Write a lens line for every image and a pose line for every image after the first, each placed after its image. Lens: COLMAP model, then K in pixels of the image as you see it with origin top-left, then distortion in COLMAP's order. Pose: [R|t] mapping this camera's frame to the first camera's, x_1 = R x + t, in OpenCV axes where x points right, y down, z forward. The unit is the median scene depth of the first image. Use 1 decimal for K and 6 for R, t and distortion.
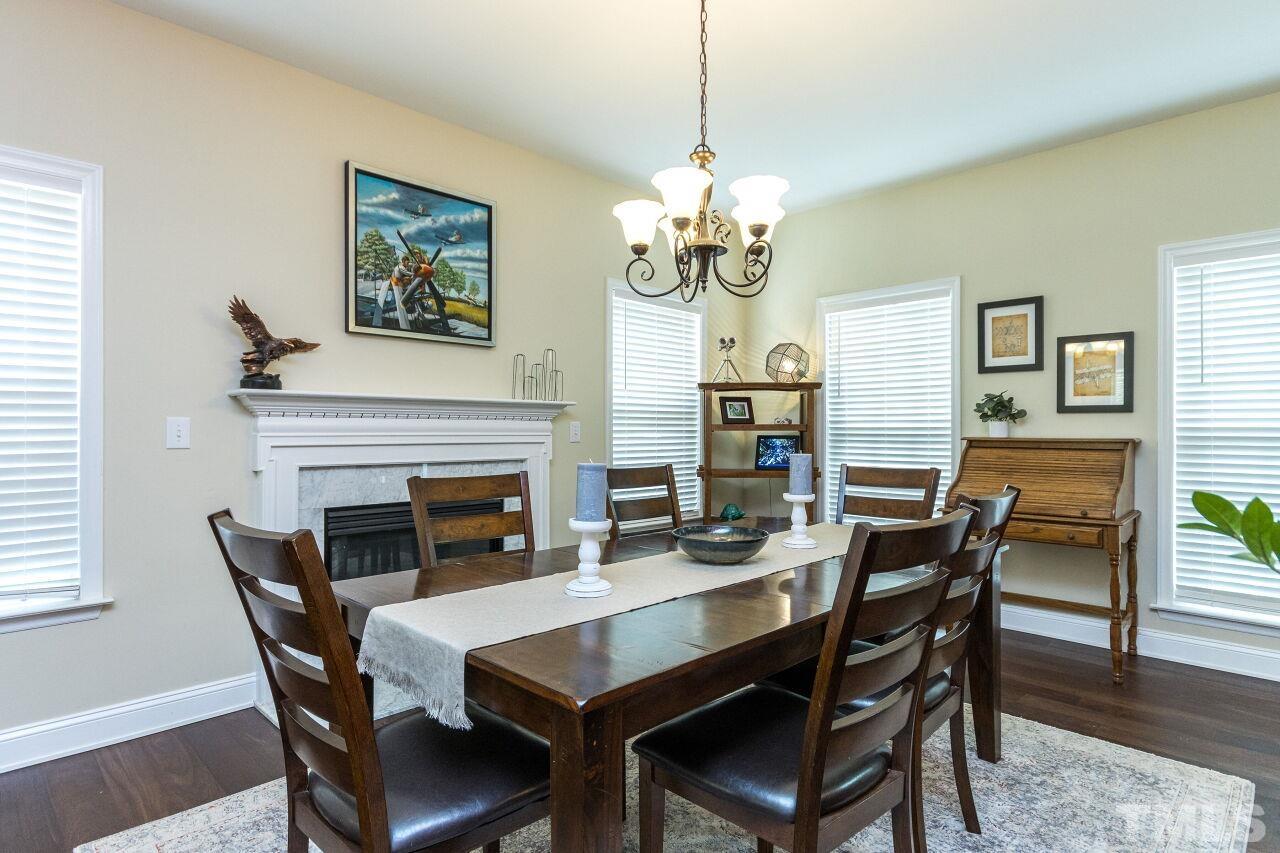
lens RADIAL K [[674.0, 0, 638.4], [0, 674.0, 424.0], [0, 0, 1]] dist [-0.001677, 0.001764]
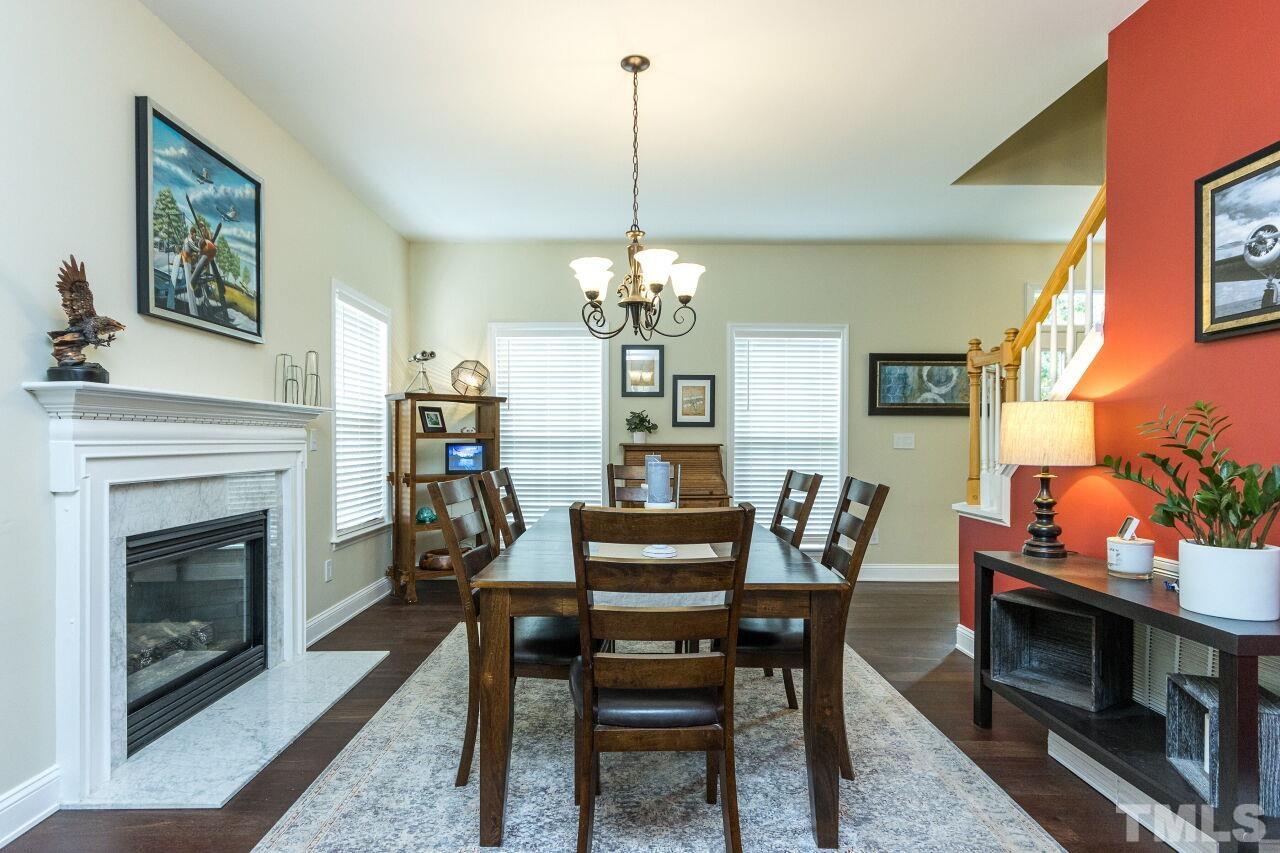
lens RADIAL K [[674.0, 0, 641.3], [0, 674.0, 439.2], [0, 0, 1]] dist [-0.001677, 0.001764]
pose [[0.699745, 0.000378, 0.714393, -0.523020], [-0.007856, 0.999943, 0.007166, 0.001132], [-0.714350, -0.010626, 0.699708, 0.023225]]
